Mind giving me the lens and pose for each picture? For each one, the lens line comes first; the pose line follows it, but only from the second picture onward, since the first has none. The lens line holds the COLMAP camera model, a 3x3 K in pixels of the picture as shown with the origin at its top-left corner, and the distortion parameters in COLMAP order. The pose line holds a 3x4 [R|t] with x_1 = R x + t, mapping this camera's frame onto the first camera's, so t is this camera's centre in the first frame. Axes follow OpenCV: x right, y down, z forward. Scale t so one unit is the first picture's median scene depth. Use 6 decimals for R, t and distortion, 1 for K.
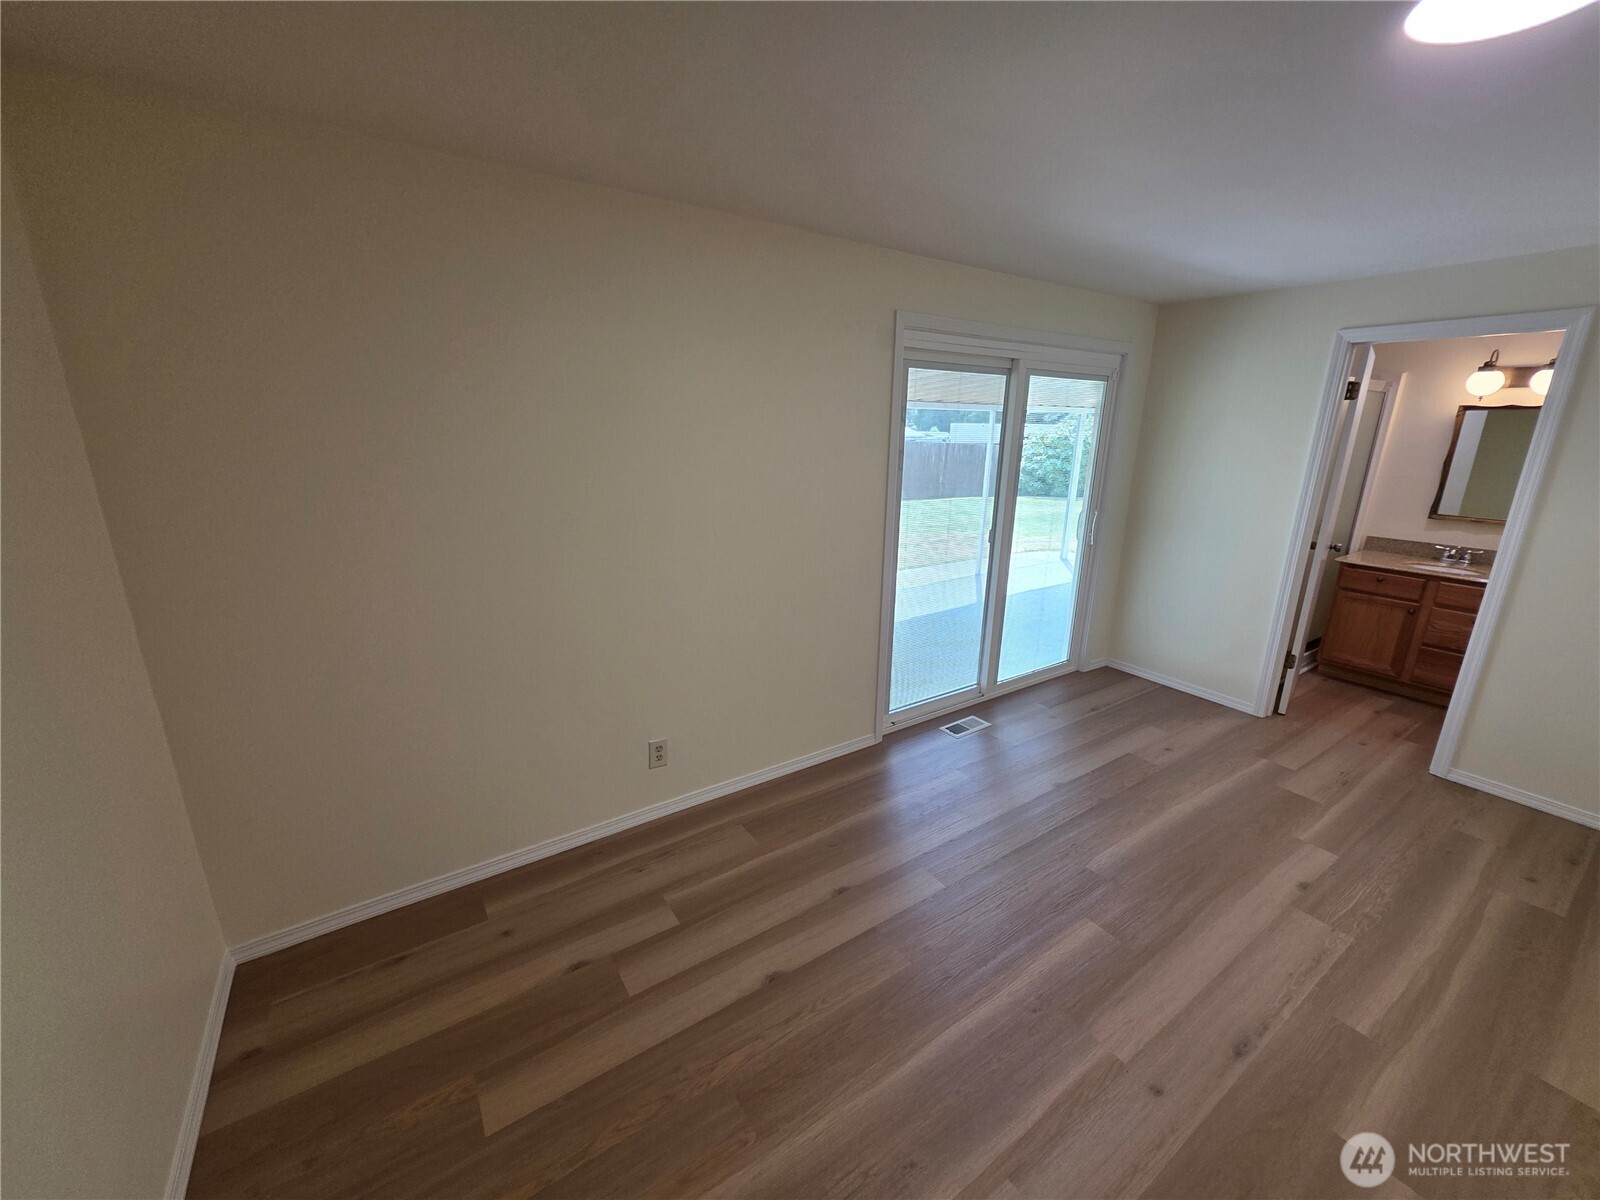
lens RADIAL K [[637.2, 0, 815.0], [0, 637.2, 593.0], [0, 0, 1]] dist [0.003579, -0.000009]
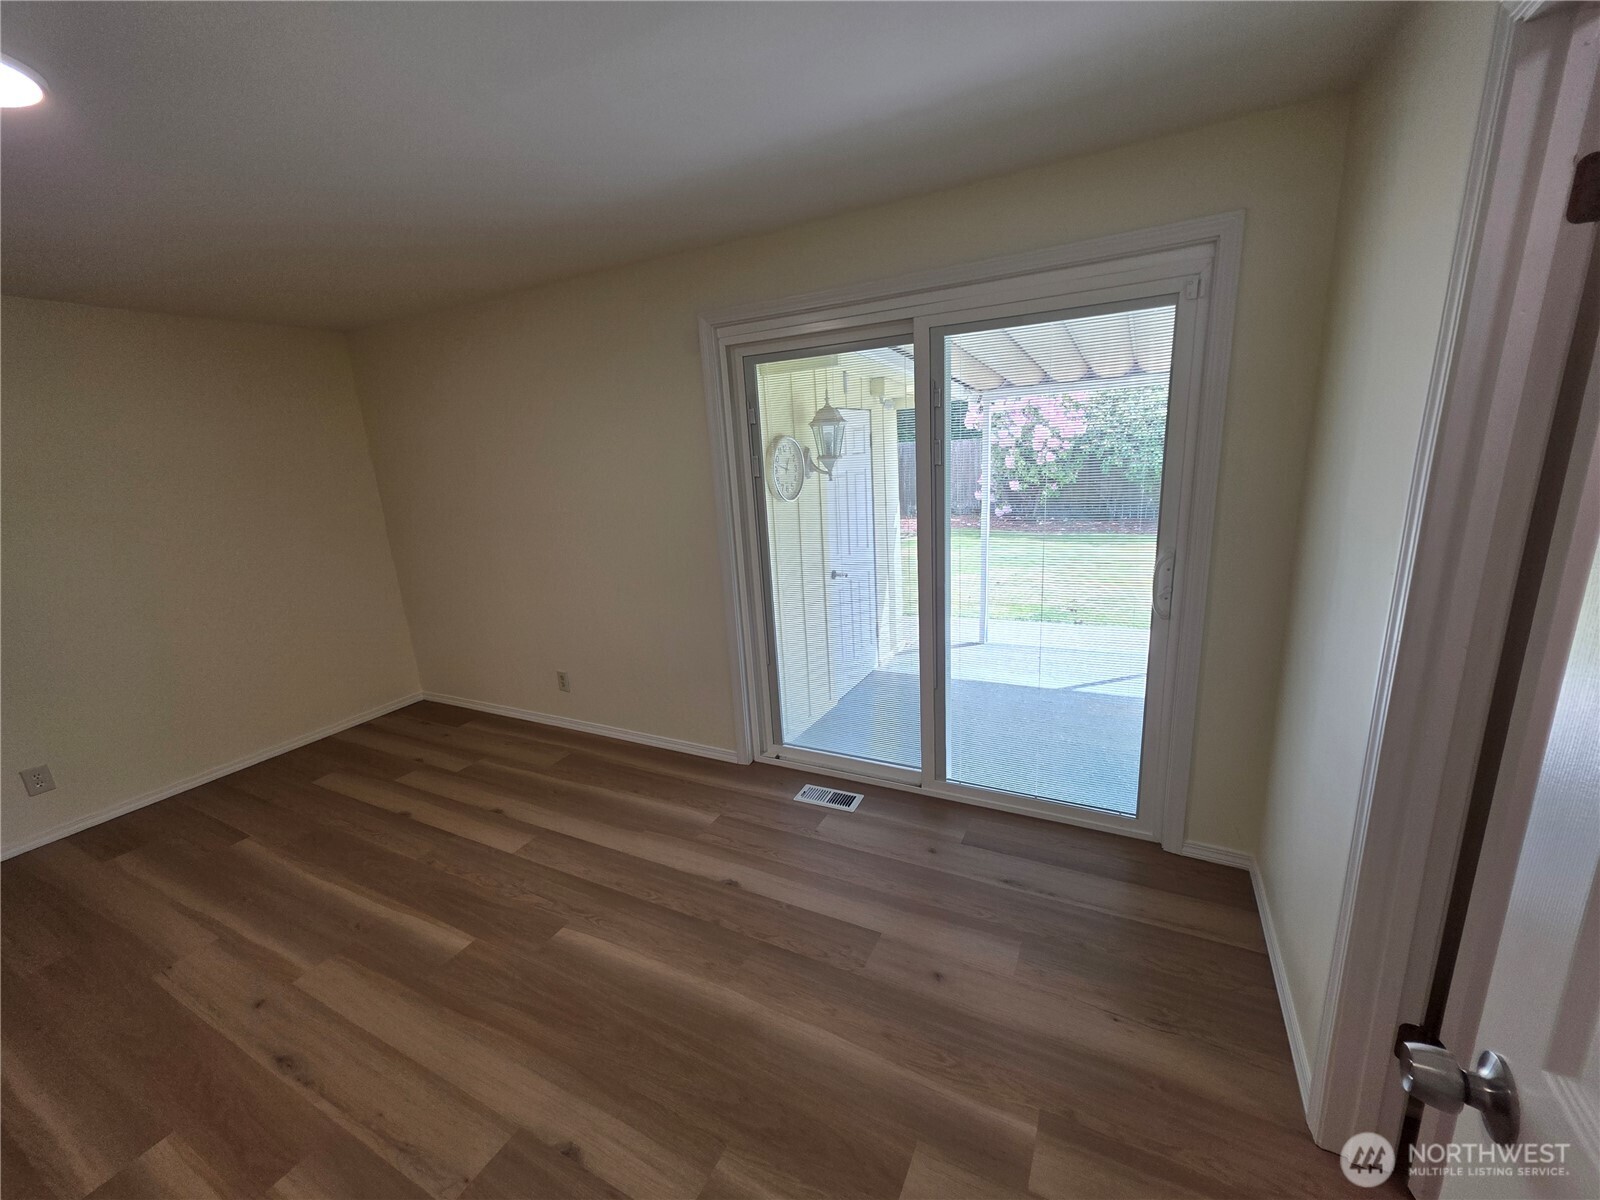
lens RADIAL K [[637.2, 0, 815.0], [0, 637.2, 604.2], [0, 0, 1]] dist [0.003579, -0.000009]
pose [[0.476850, 0.174953, -0.861398, 1.311739], [-0.158675, 0.981025, 0.111411, -0.175432], [0.864544, 0.083556, 0.495562, 0.841929]]
